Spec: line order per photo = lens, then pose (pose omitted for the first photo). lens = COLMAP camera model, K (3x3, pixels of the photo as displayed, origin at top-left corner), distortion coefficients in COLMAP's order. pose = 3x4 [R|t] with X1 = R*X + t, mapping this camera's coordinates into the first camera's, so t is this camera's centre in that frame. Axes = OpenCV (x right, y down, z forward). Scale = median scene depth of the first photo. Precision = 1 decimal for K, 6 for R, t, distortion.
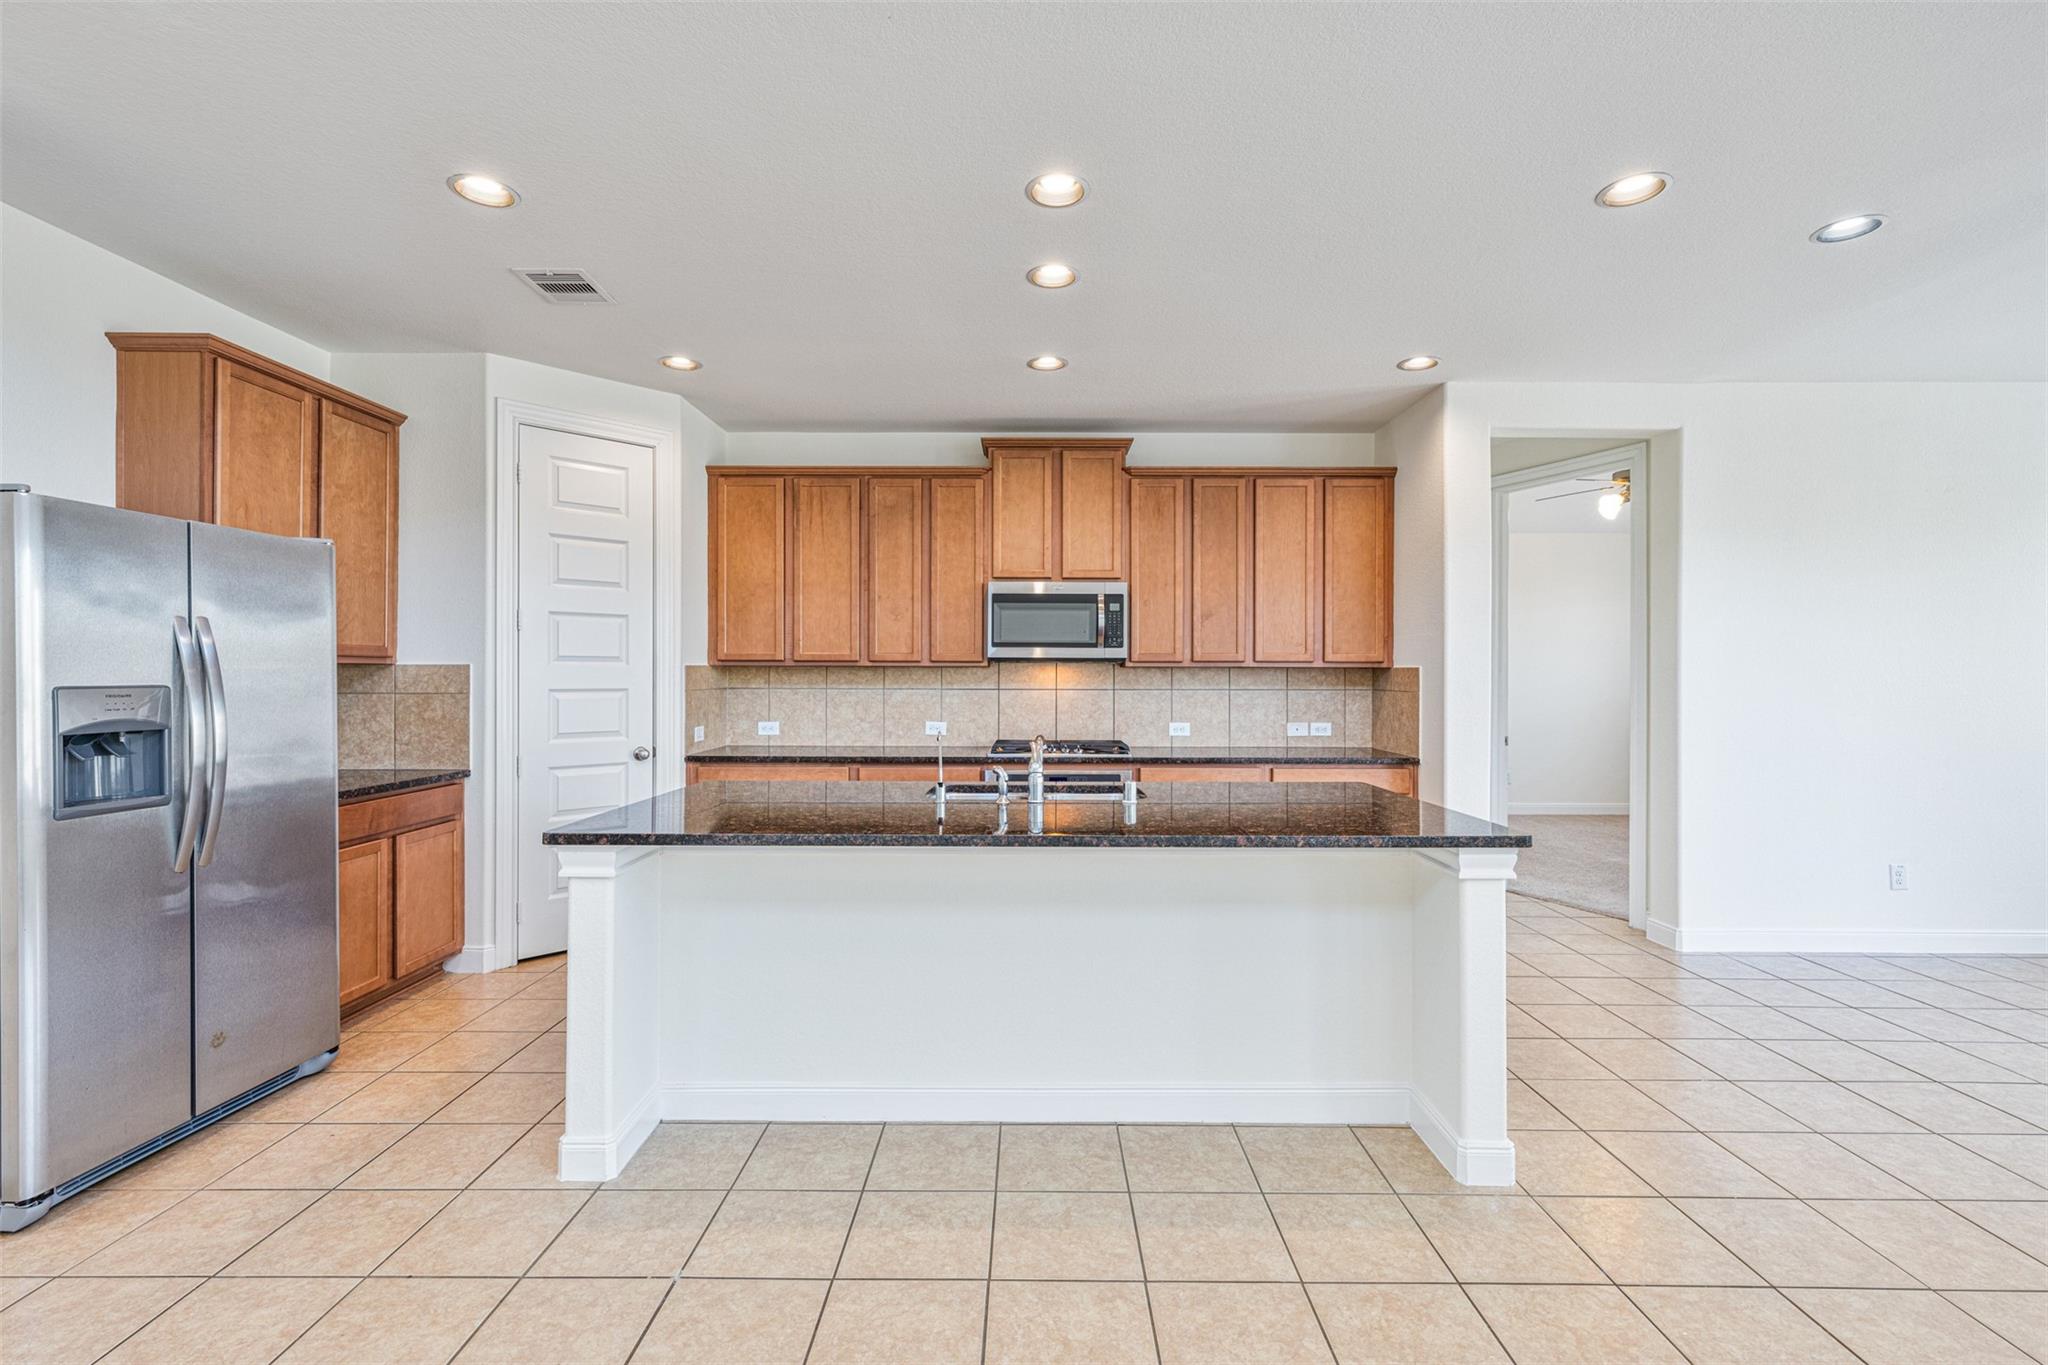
lens RADIAL K [[907.1, 0, 1025.3], [0, 907.1, 686.1], [0, 0, 1]] dist [-0.002537, 0.000009]
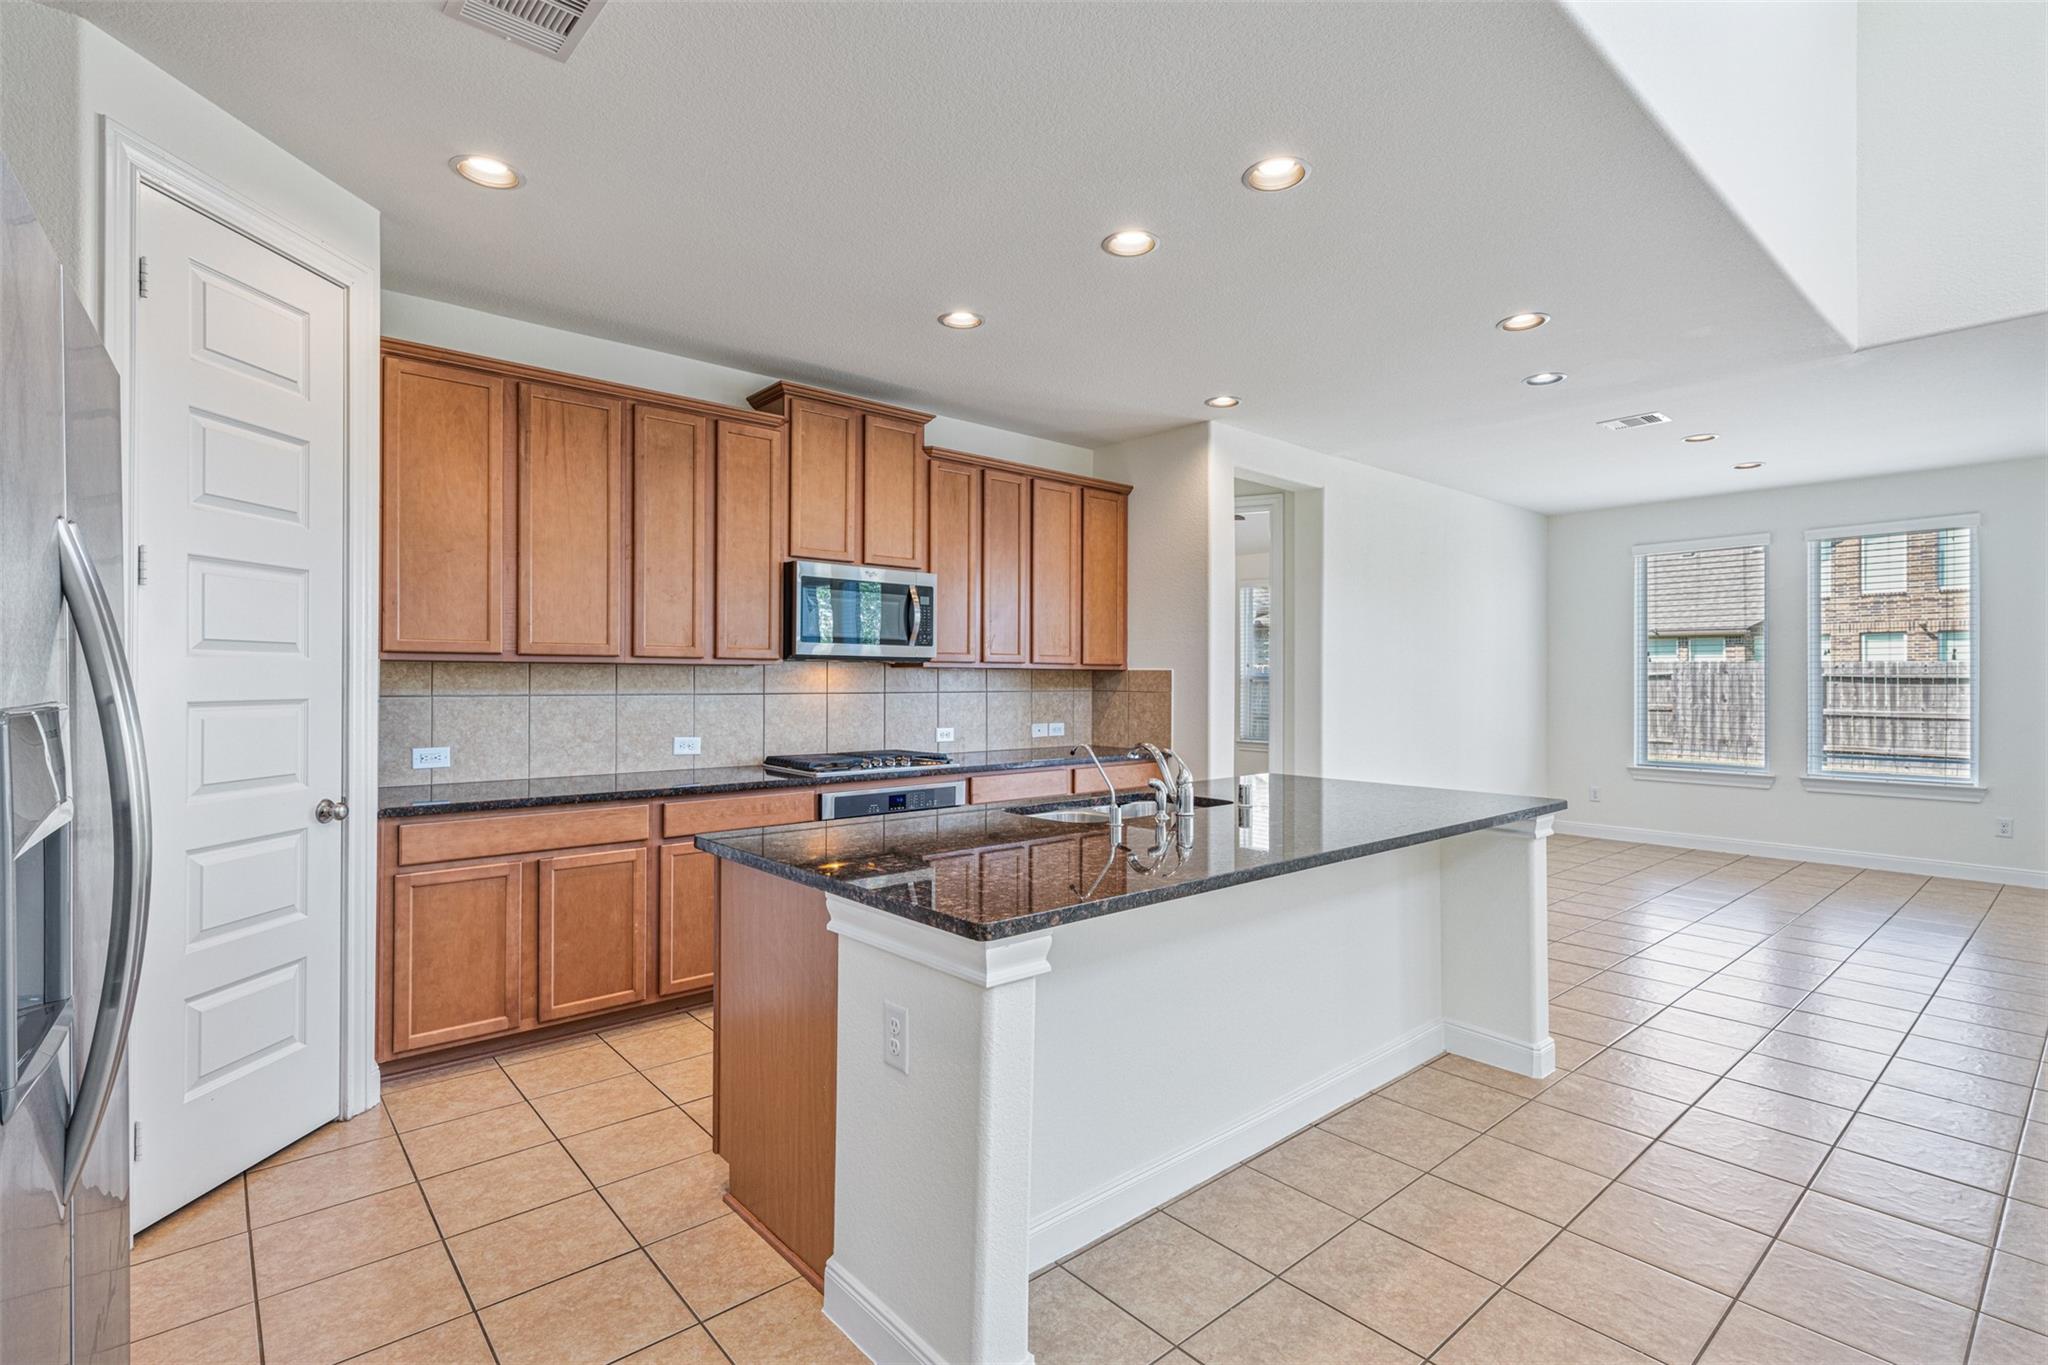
lens RADIAL K [[962.6, 0, 1027.6], [0, 962.6, 680.7], [0, 0, 1]] dist [0.000264, 0.000616]
pose [[0.747534, -0.000589, 0.664223, -0.449104], [0.003952, 0.999986, -0.003561, -0.004193], [-0.664211, 0.005287, 0.747526, 0.217497]]
